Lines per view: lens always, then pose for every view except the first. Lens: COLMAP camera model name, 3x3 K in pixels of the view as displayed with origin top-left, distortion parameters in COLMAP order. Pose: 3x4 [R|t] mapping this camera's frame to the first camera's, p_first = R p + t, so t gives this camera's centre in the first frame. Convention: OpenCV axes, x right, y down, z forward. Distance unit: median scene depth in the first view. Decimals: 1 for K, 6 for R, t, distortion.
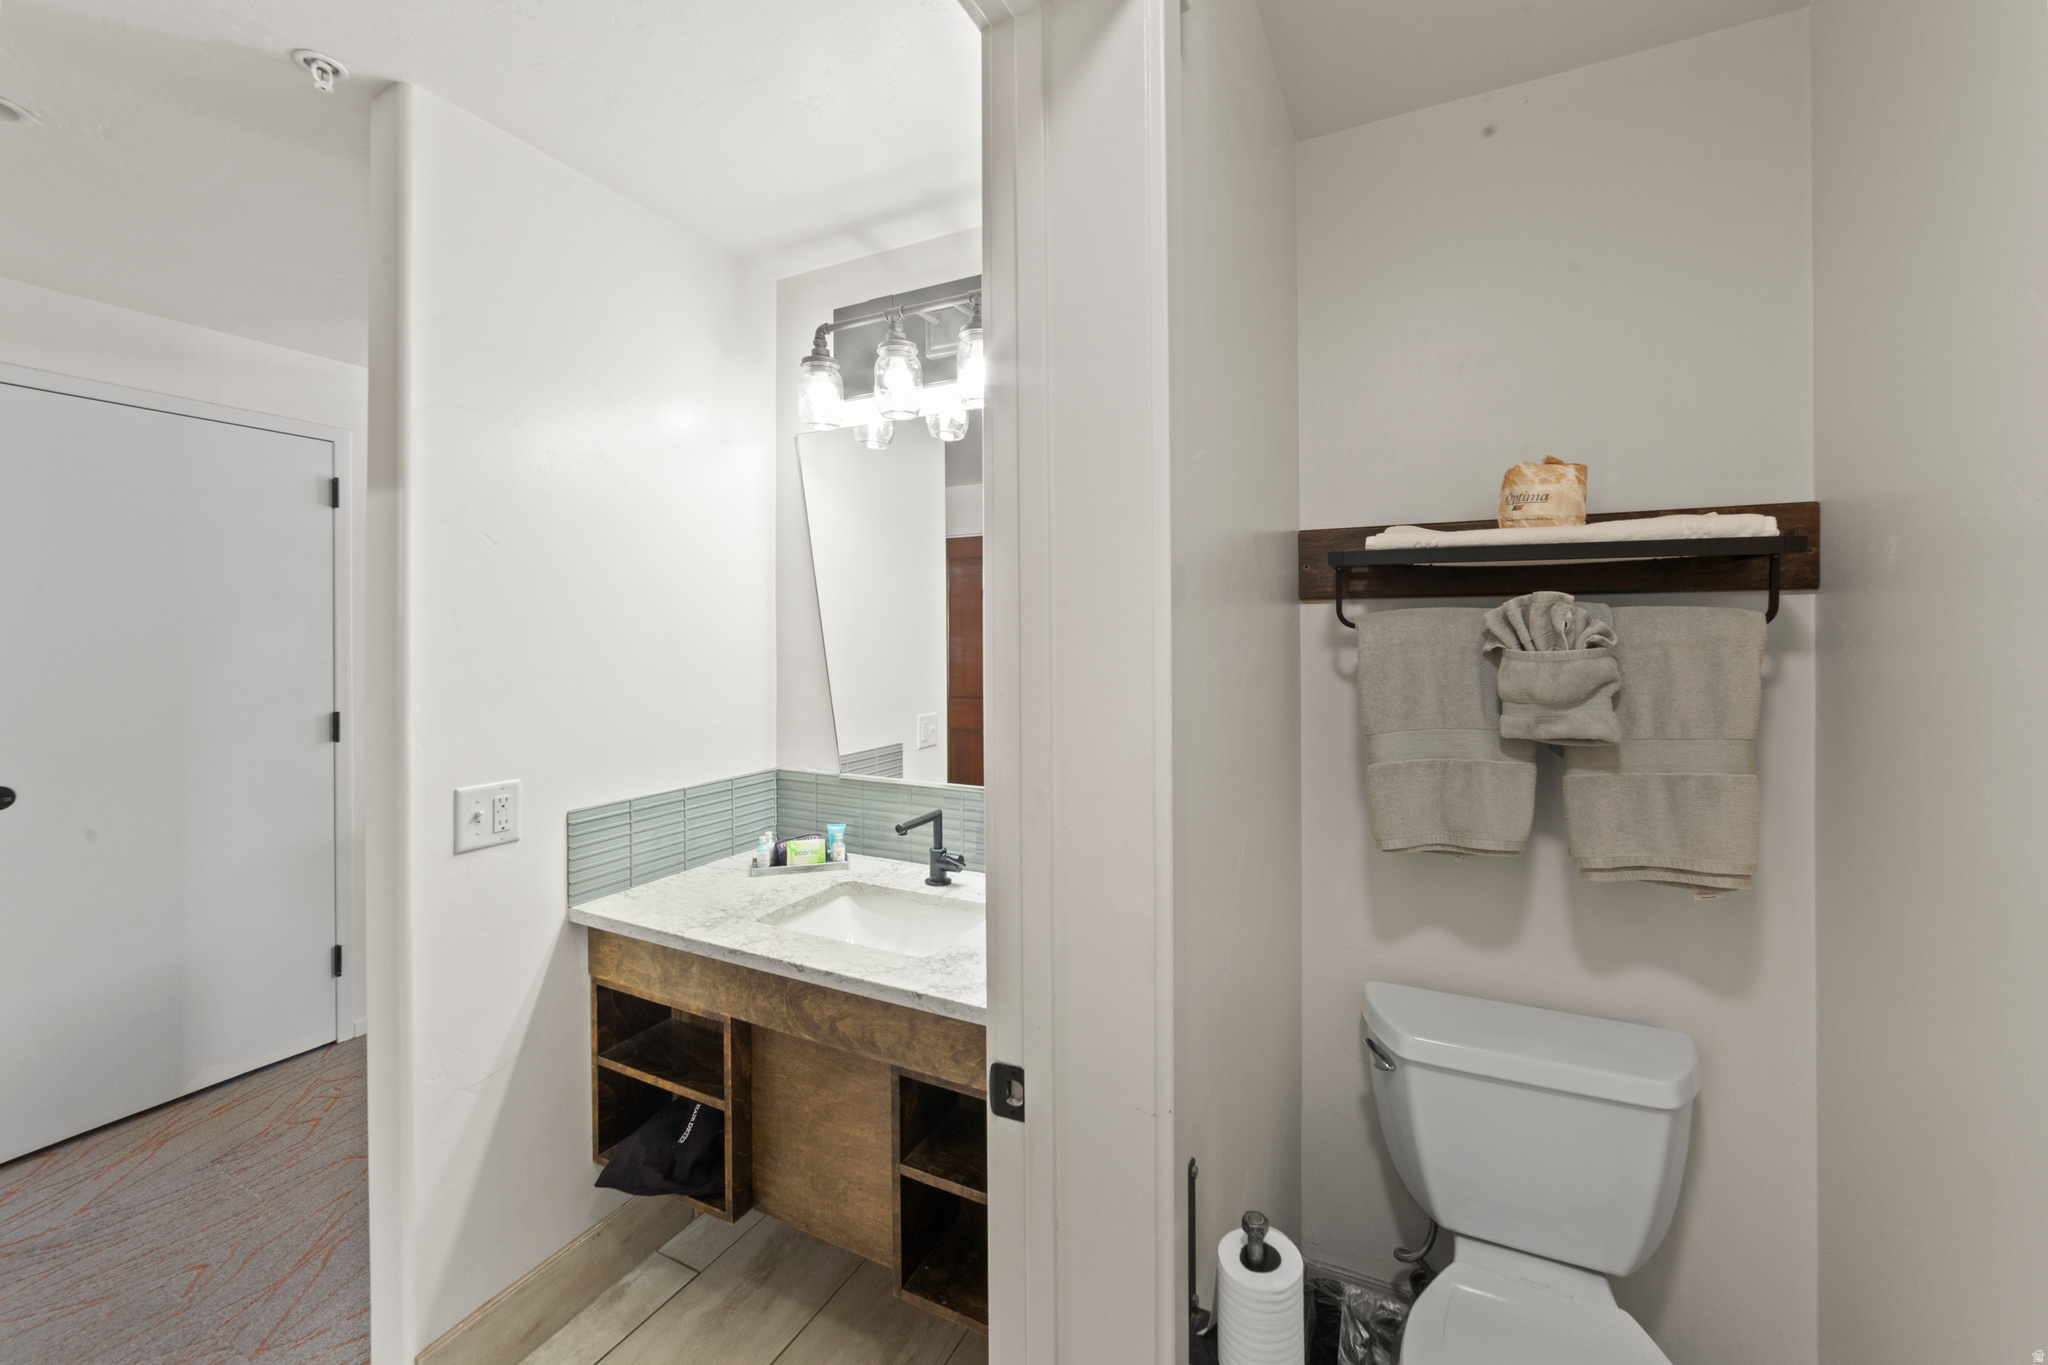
lens RADIAL K [[824.7, 0, 1014.0], [0, 824.7, 620.3], [0, 0, 1]] dist [-0.000033, 0.000050]
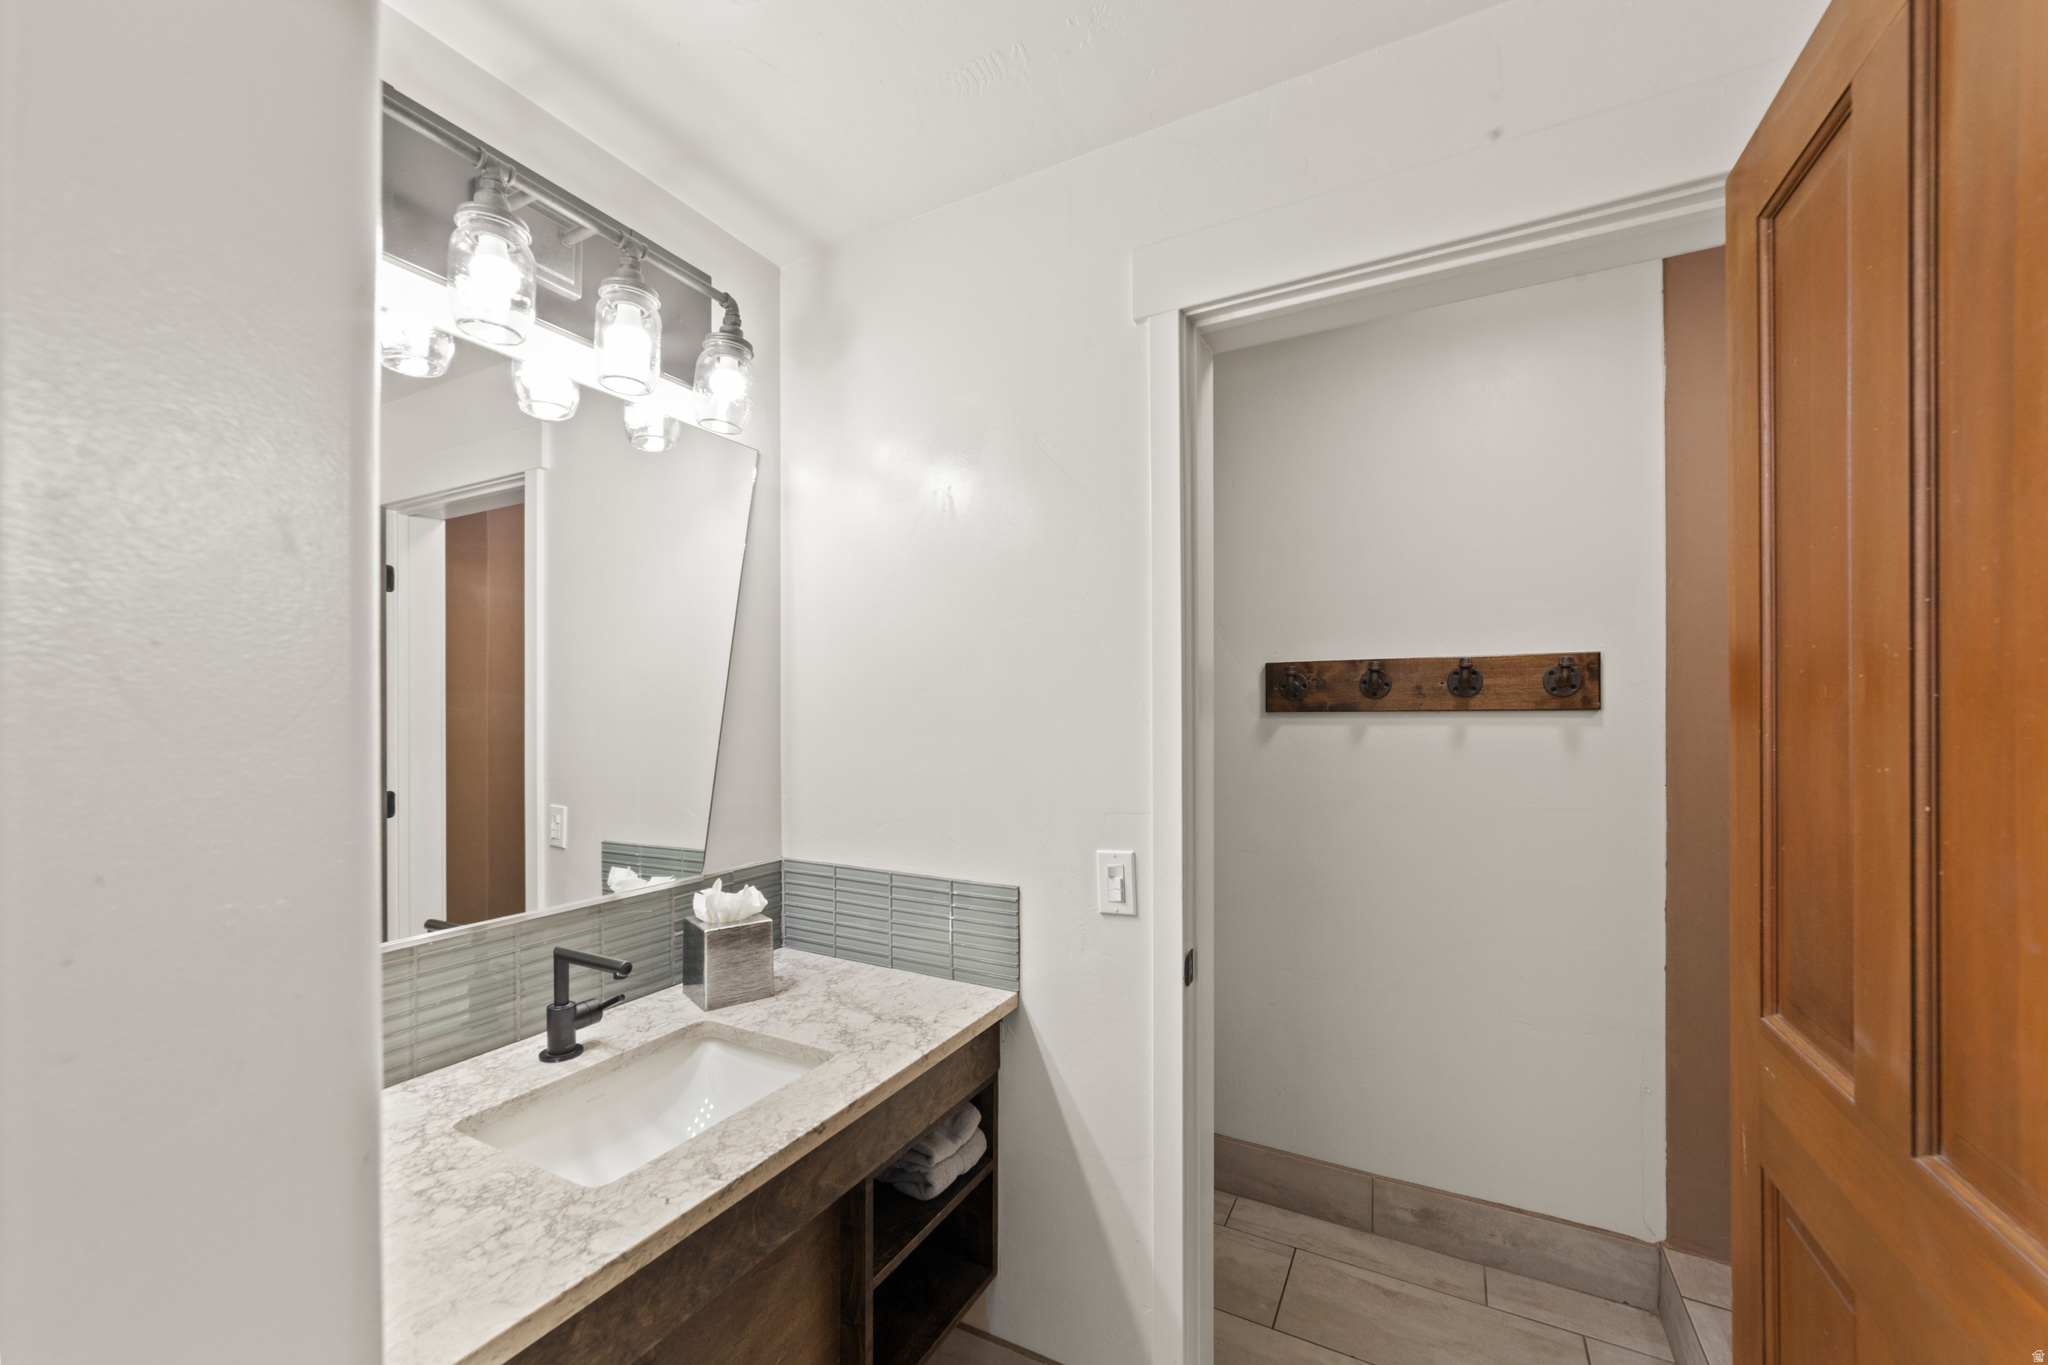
lens RADIAL K [[786.7, 0, 1024.0], [0, 786.7, 682.5], [0, 0, 1]] dist [0.000620, 0.000171]
pose [[0.010673, 0.044846, 0.998937, -0.844931], [-0.016643, 0.998863, -0.044665, 0.034219], [-0.999805, -0.016149, 0.011407, 0.685355]]
